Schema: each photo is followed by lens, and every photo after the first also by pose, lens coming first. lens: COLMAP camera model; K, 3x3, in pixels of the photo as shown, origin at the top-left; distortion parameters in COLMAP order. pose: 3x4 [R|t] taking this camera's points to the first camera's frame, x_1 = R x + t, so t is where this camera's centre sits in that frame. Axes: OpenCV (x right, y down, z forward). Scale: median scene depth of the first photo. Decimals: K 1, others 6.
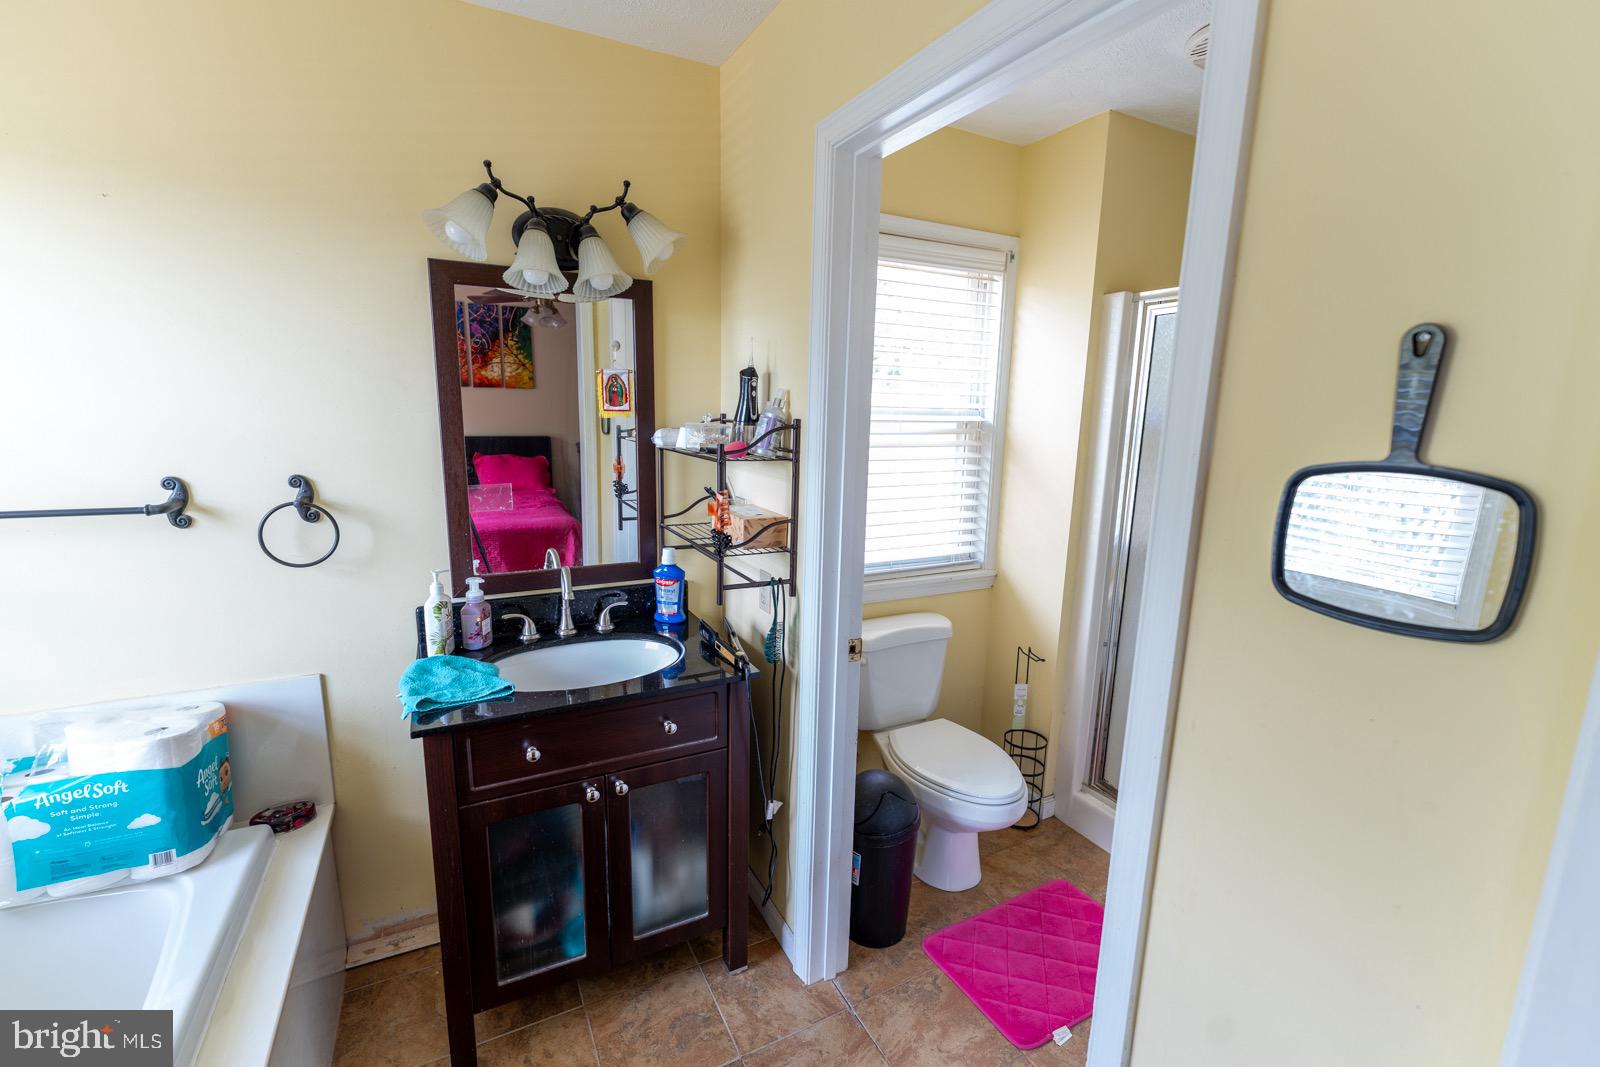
lens RADIAL K [[697.3, 0, 805.9], [0, 697.3, 535.0], [0, 0, 1]] dist [-0.002214, -0.000550]
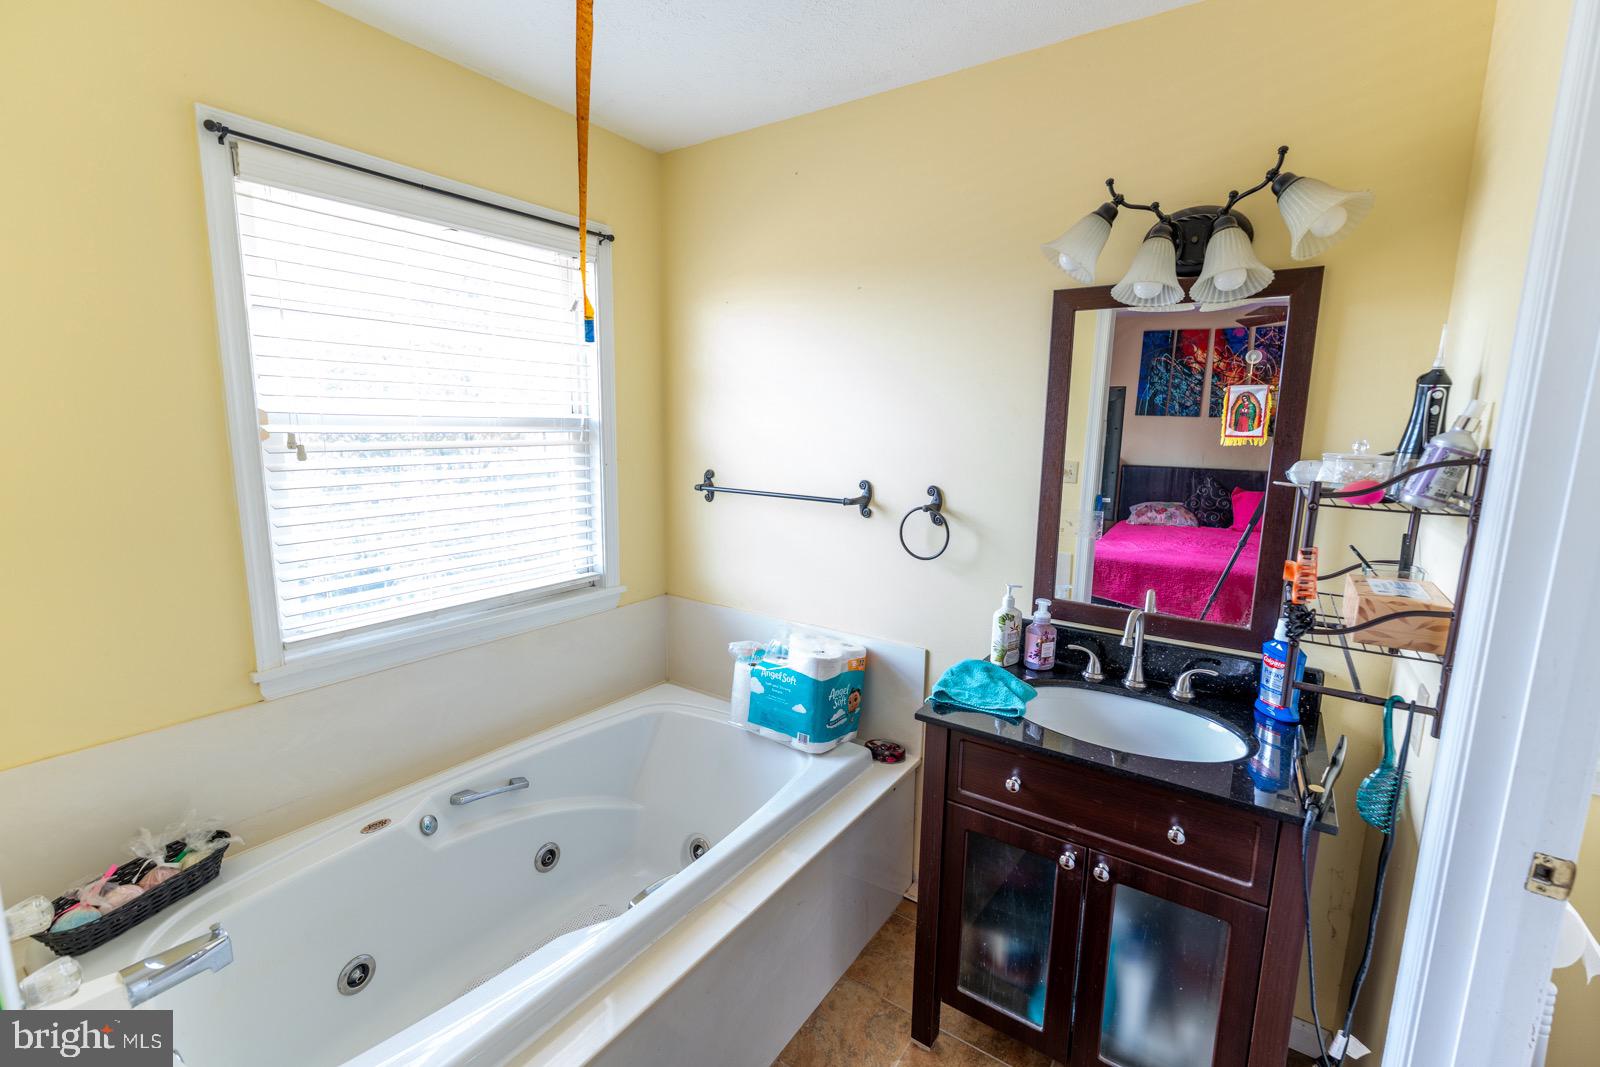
lens RADIAL K [[697.3, 0, 801.3], [0, 697.3, 536.0], [0, 0, 1]] dist [-0.002214, -0.000550]
pose [[0.455837, 0.128222, -0.880779, 0.254569], [-0.170822, 0.983776, 0.054809, -0.025457], [0.873517, 0.125472, 0.470345, 0.216436]]
